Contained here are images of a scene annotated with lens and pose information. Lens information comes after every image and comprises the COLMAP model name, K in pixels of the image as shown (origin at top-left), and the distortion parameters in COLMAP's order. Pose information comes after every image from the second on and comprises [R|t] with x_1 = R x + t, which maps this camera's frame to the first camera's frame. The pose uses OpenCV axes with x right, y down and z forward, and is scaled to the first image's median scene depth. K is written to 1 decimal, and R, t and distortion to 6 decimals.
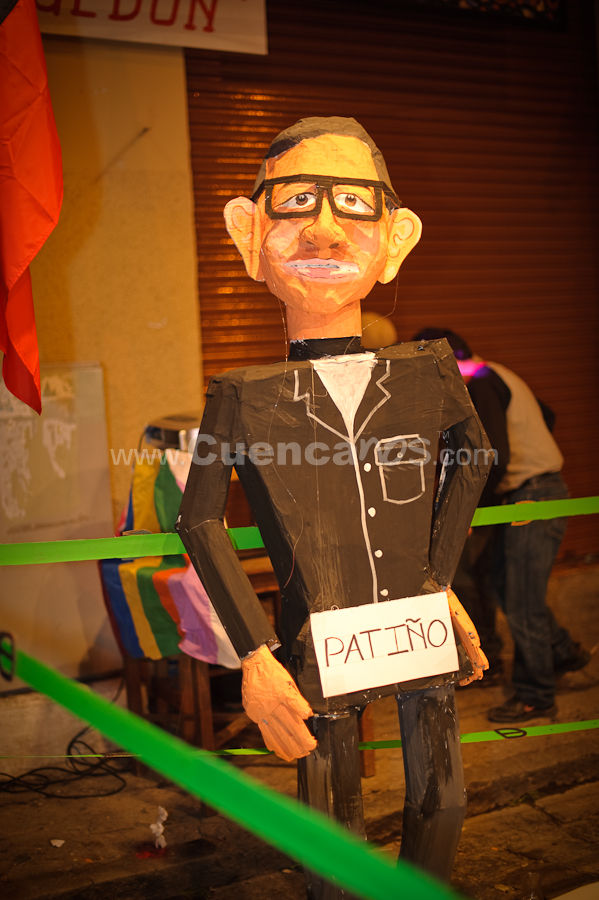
lens RADIAL K [[1257.7, 0, 319.4], [0, 1257.7, 445.6], [0, 0, 1]] dist [-0.167204, 0.139035]
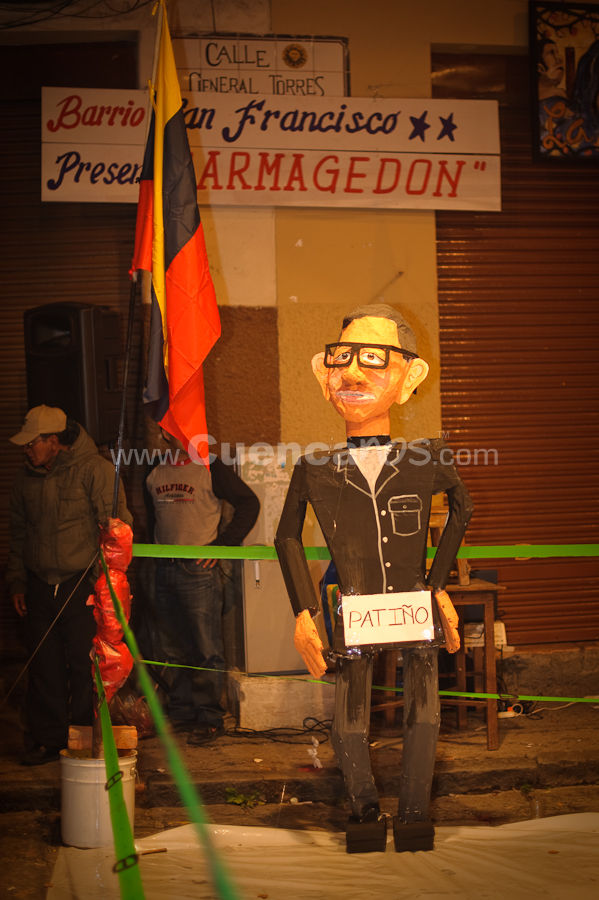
lens RADIAL K [[1257.7, 0, 319.4], [0, 1257.7, 445.6], [0, 0, 1]] dist [-0.167204, 0.139035]
pose [[0.936647, 0.024743, -0.349399, 0.545421], [-0.046747, 0.997409, -0.054685, 0.023436], [0.347141, 0.067554, 0.935377, -0.615109]]
